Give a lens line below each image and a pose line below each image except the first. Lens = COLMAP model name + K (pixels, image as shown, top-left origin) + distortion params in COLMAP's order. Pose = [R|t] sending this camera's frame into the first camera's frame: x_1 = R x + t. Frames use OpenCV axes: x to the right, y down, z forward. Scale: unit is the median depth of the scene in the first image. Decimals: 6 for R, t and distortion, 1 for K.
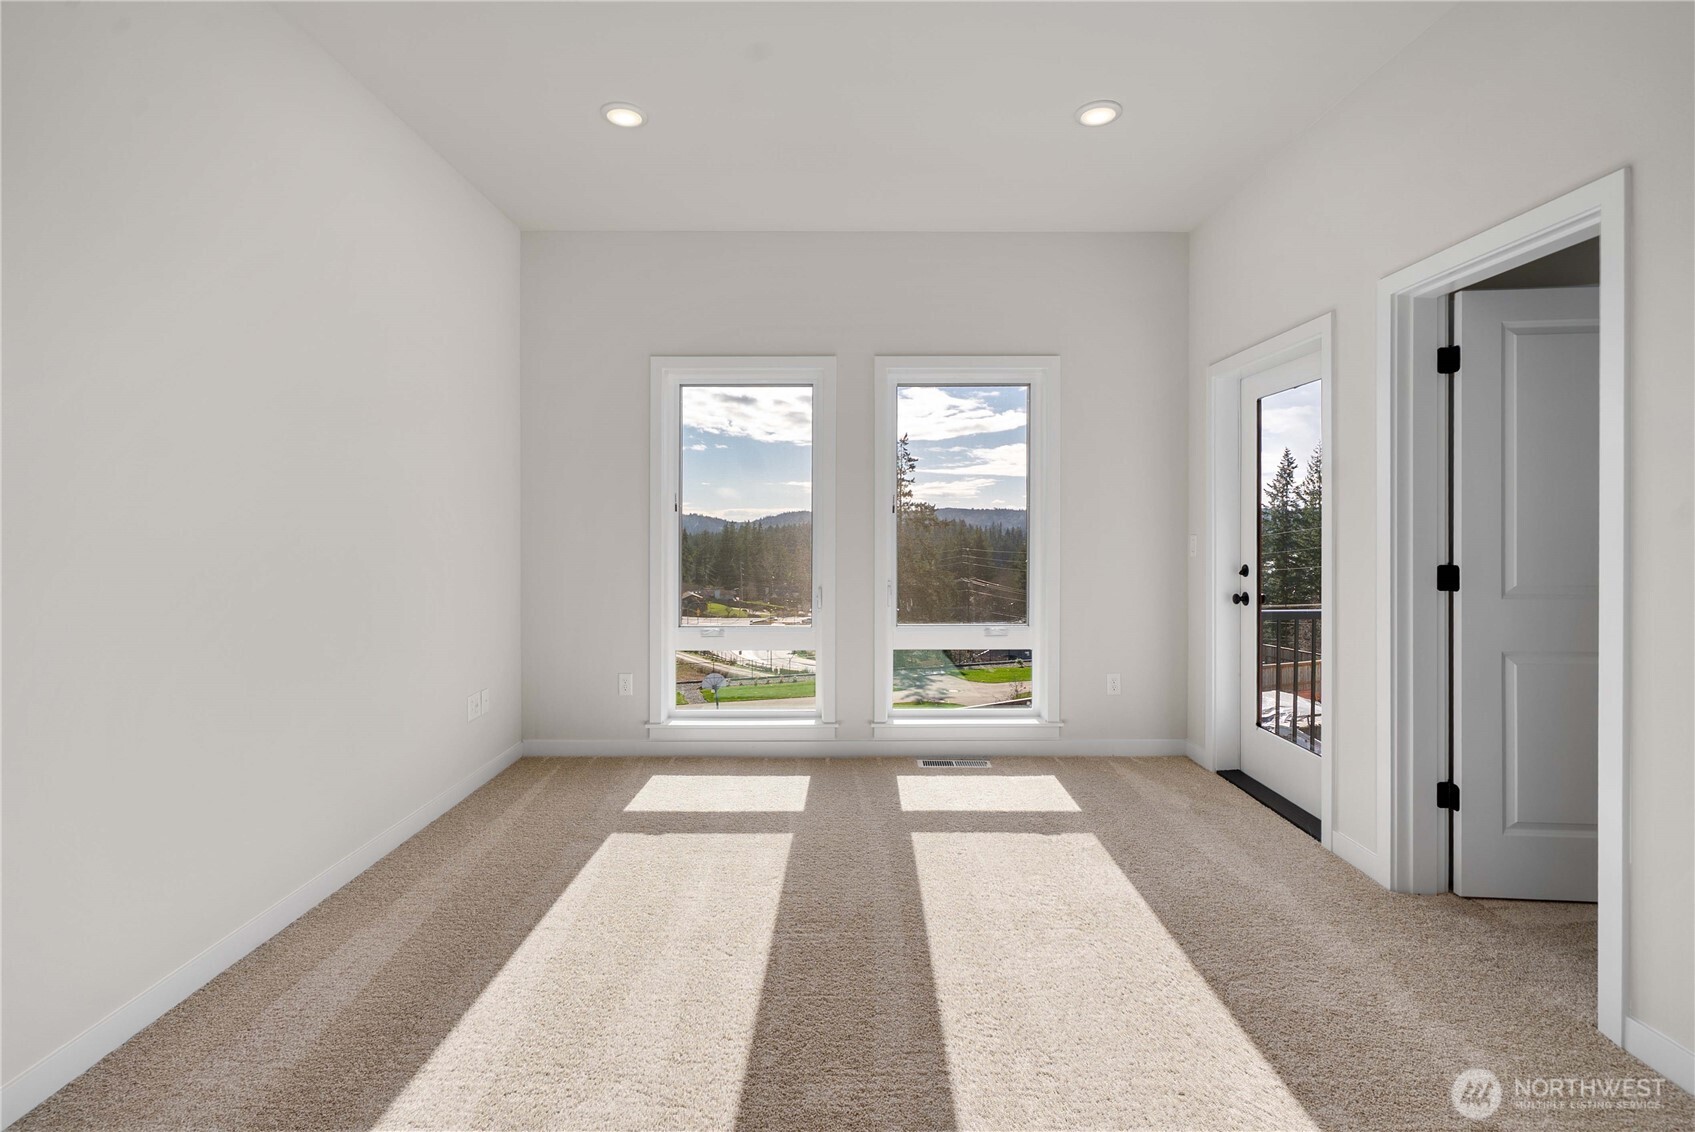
lens RADIAL K [[781.4, 0, 847.7], [0, 781.4, 525.4], [0, 0, 1]] dist [0.002179, 0.000492]
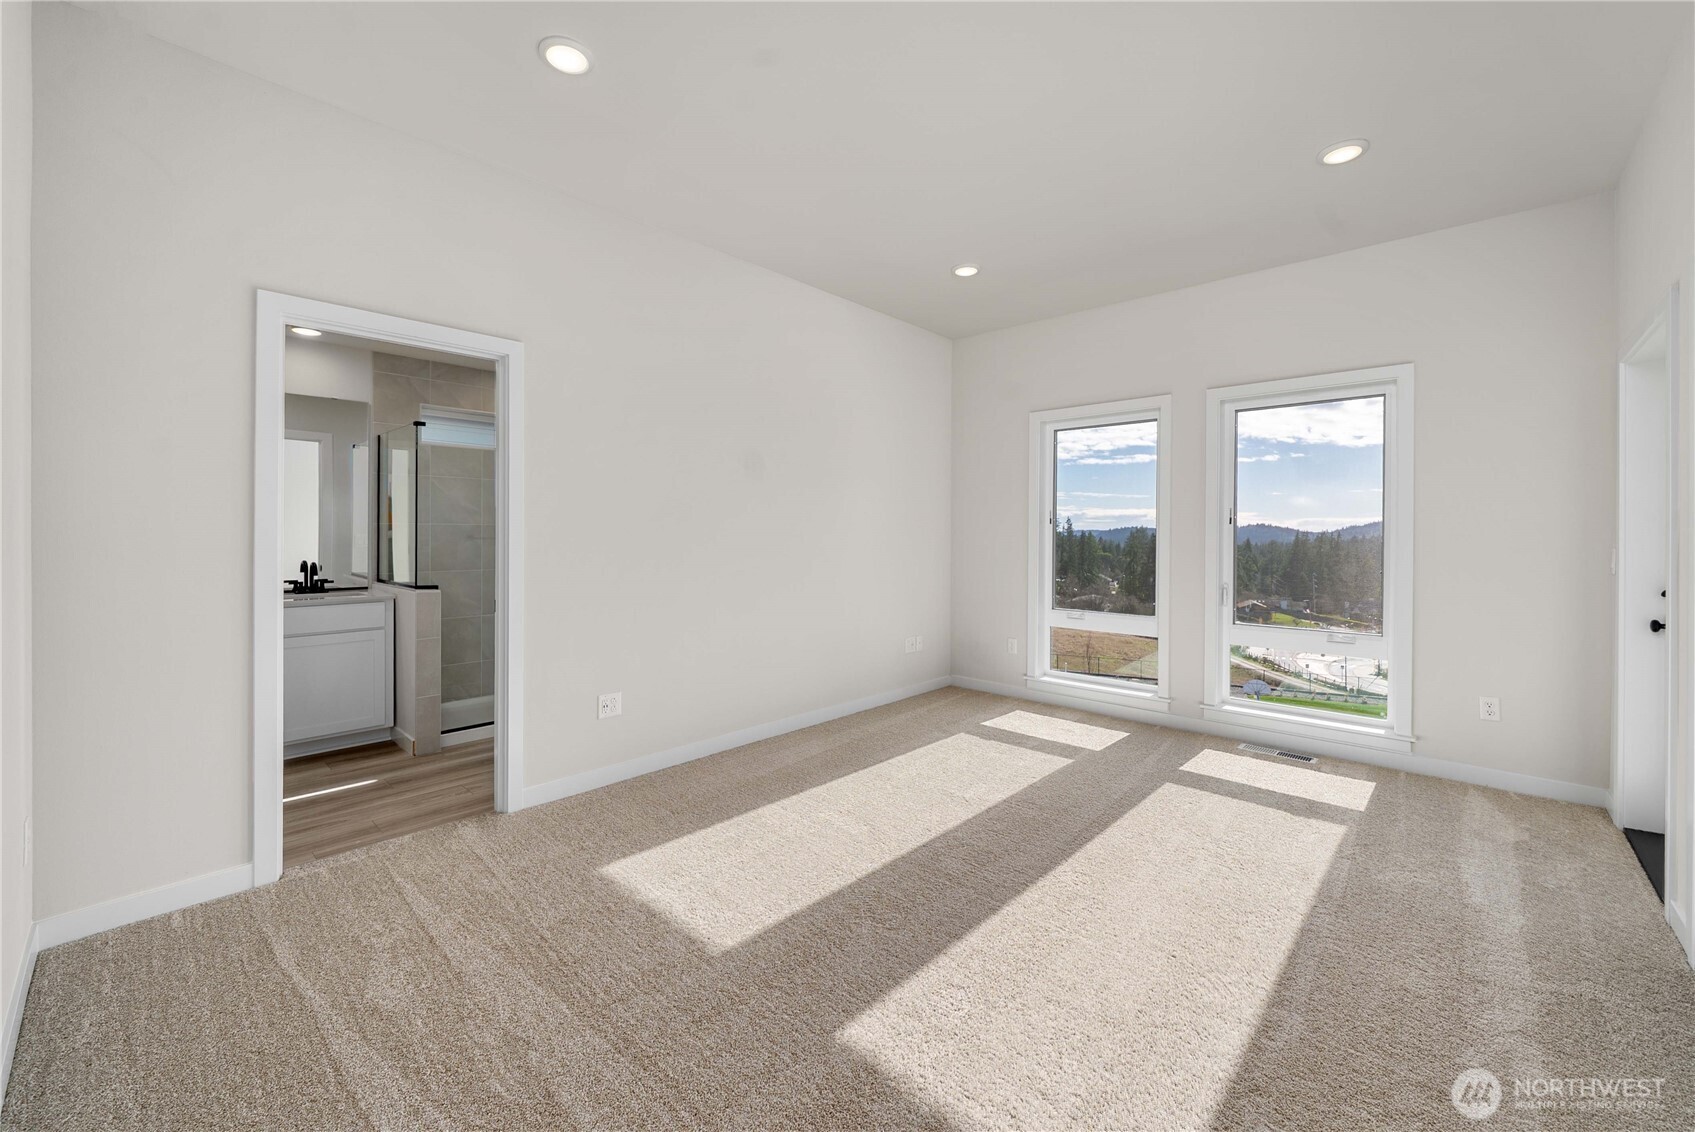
lens RADIAL K [[667.8, 0, 849.1], [0, 667.8, 528.5], [0, 0, 1]] dist [-0.000339, 0.000189]
pose [[0.734042, -0.000755, -0.679104, 0.352858], [-0.005367, 0.999962, -0.006913, -0.000415], [0.679083, 0.008720, 0.734010, -0.102723]]
